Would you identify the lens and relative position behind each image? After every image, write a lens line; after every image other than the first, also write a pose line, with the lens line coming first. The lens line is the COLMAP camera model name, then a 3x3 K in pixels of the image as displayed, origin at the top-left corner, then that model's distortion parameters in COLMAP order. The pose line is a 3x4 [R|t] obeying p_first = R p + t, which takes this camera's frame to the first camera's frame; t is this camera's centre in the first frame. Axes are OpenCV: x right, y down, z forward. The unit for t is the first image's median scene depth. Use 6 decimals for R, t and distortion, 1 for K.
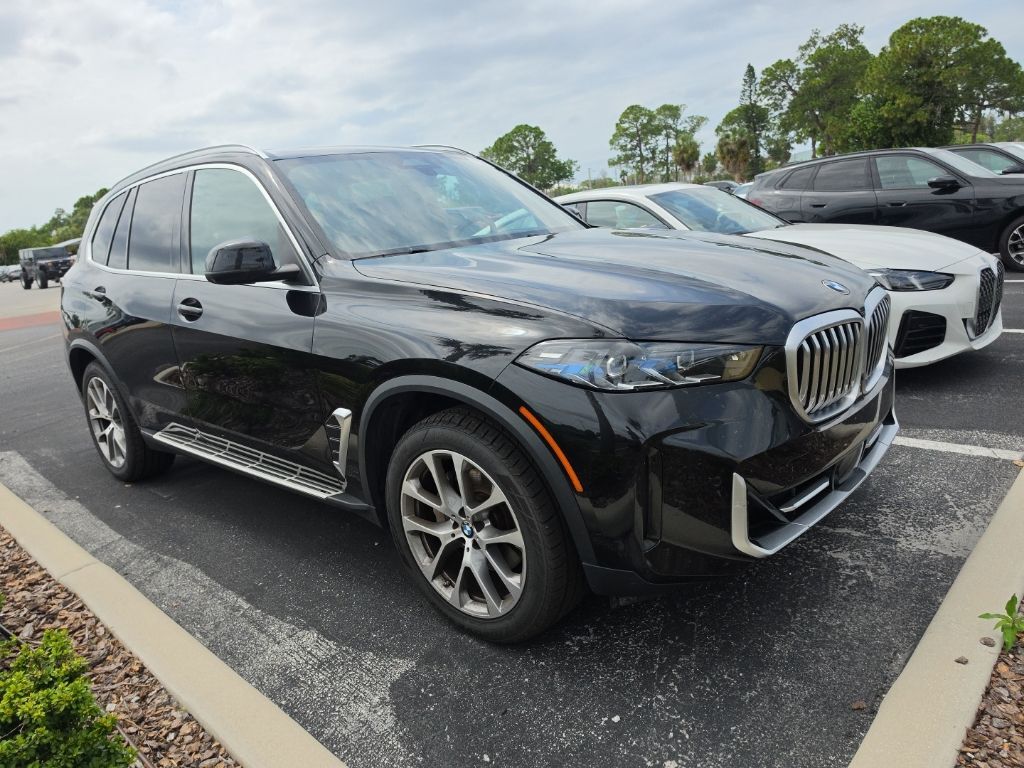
lens RADIAL K [[743.3, 0, 506.4], [0, 743.3, 383.0], [0, 0, 1]] dist [0.005374, -0.007026]
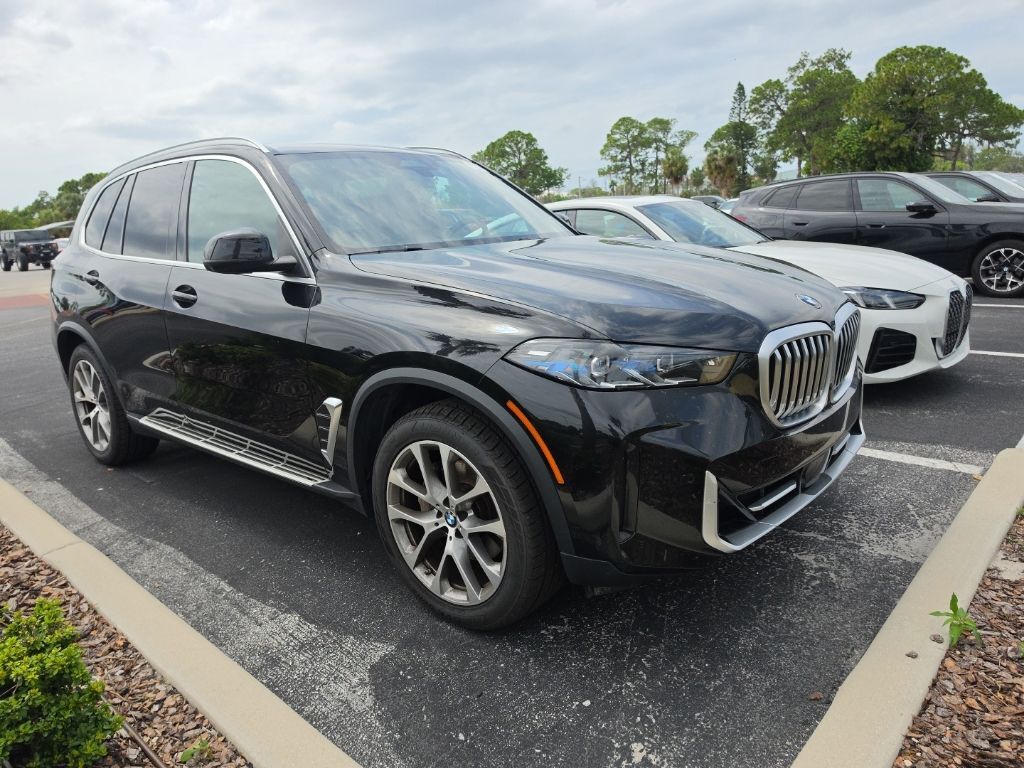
lens RADIAL K [[802.0, 0, 501.9], [0, 802.0, 386.7], [0, 0, 1]] dist [0.006755, -0.009051]
pose [[0.998735, 0.040526, 0.029755, -0.020385], [-0.040019, 0.999047, -0.017445, 0.027679], [-0.030433, 0.016232, 0.999405, -0.114658]]
